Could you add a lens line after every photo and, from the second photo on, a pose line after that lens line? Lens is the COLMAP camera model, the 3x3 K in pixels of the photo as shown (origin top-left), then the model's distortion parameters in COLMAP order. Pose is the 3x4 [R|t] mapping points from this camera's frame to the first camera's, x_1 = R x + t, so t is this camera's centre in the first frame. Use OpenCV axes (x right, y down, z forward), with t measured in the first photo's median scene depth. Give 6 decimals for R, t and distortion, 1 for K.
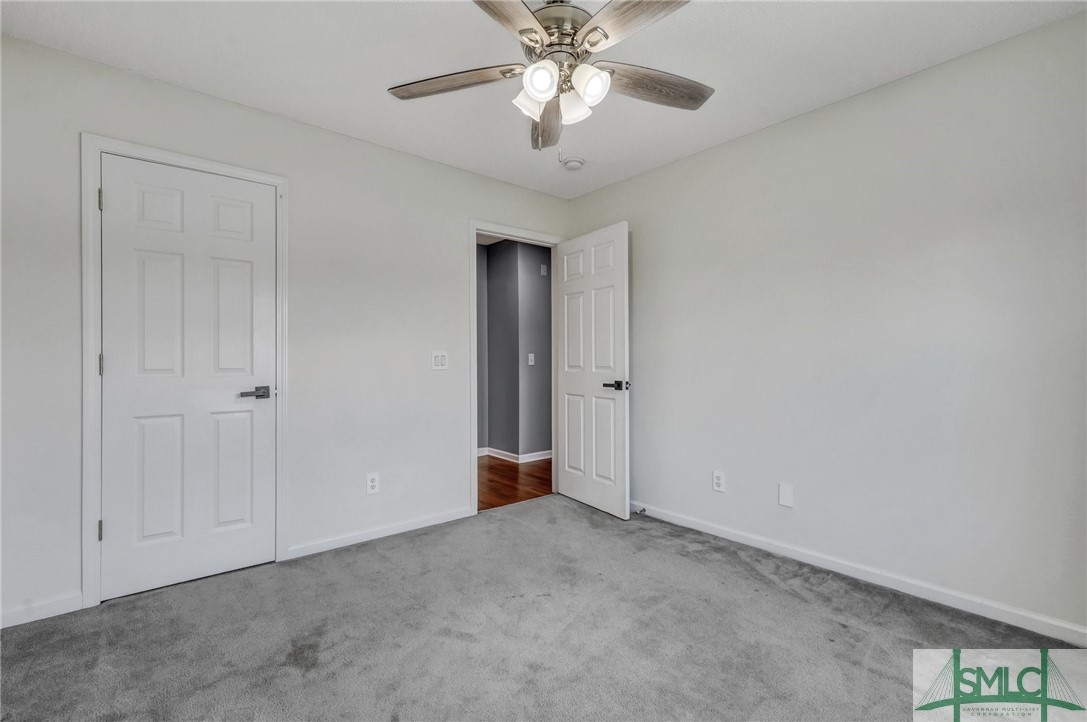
lens RADIAL K [[494.6, 0, 543.5], [0, 494.6, 361.0], [0, 0, 1]] dist [-0.000077, -0.000224]
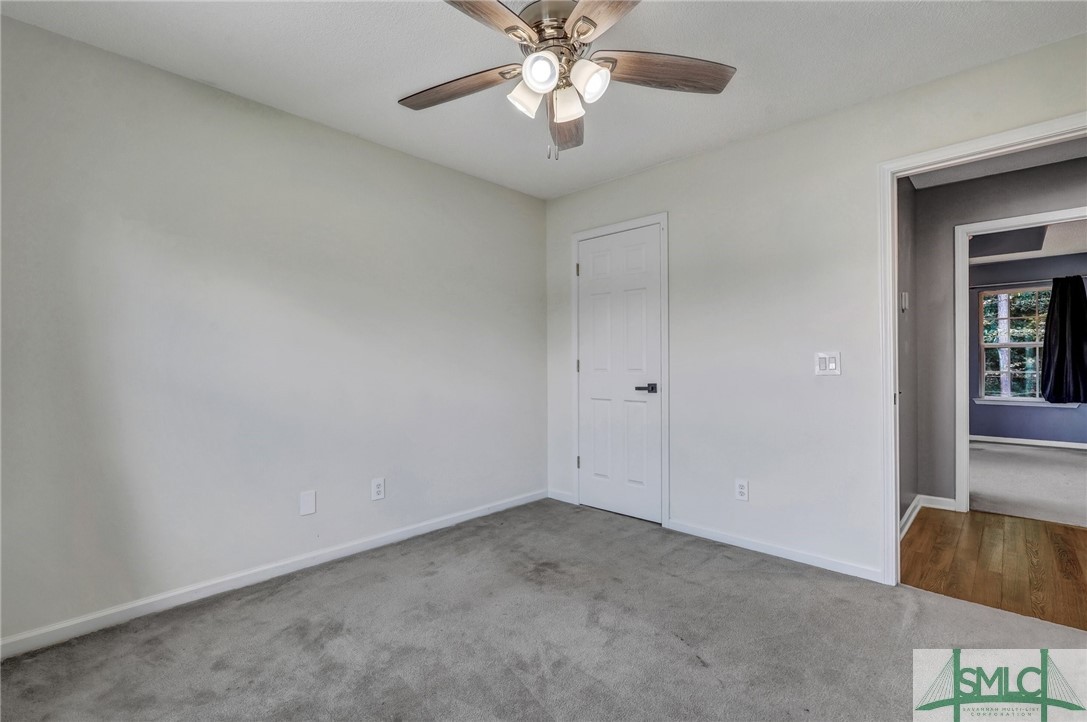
lens RADIAL K [[494.6, 0, 543.5], [0, 494.6, 361.0], [0, 0, 1]] dist [-0.000077, -0.000224]
pose [[0.097749, -0.004958, -0.995199, 0.686092], [-0.001732, 0.999985, -0.005152, 0.001004], [0.995210, 0.002227, 0.097739, 0.608274]]
